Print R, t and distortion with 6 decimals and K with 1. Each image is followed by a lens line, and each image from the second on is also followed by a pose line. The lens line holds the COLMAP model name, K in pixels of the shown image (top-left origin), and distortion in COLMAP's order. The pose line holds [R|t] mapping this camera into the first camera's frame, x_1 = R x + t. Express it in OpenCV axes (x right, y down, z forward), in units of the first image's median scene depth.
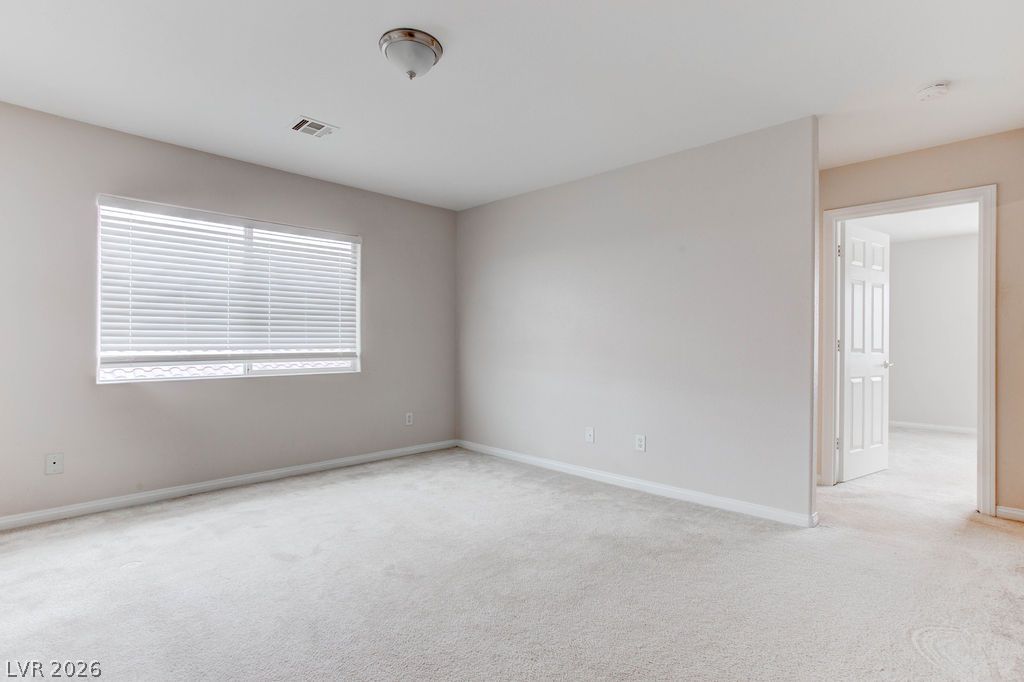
lens RADIAL K [[495.7, 0, 516.1], [0, 495.7, 339.3], [0, 0, 1]] dist [-0.044045, 0.021301]
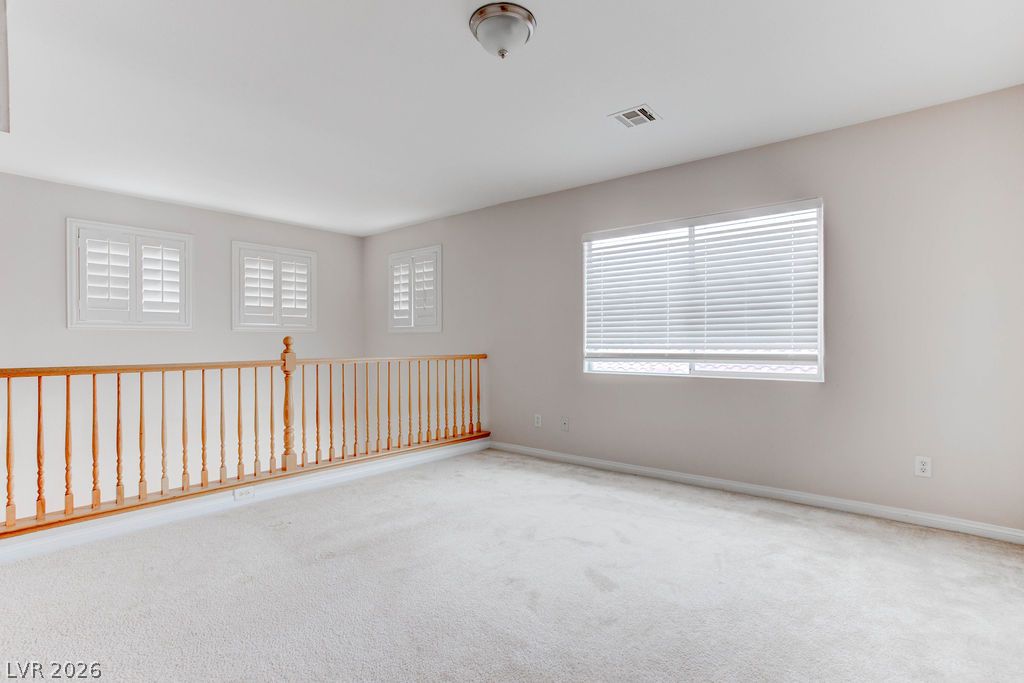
lens RADIAL K [[495.7, 0, 514.8], [0, 495.7, 344.5], [0, 0, 1]] dist [-0.044045, 0.021301]
pose [[0.078208, 0.003435, -0.996931, 0.426370], [0.010857, 0.999932, 0.004297, 0.003225], [0.996878, -0.011160, 0.078166, 0.565894]]
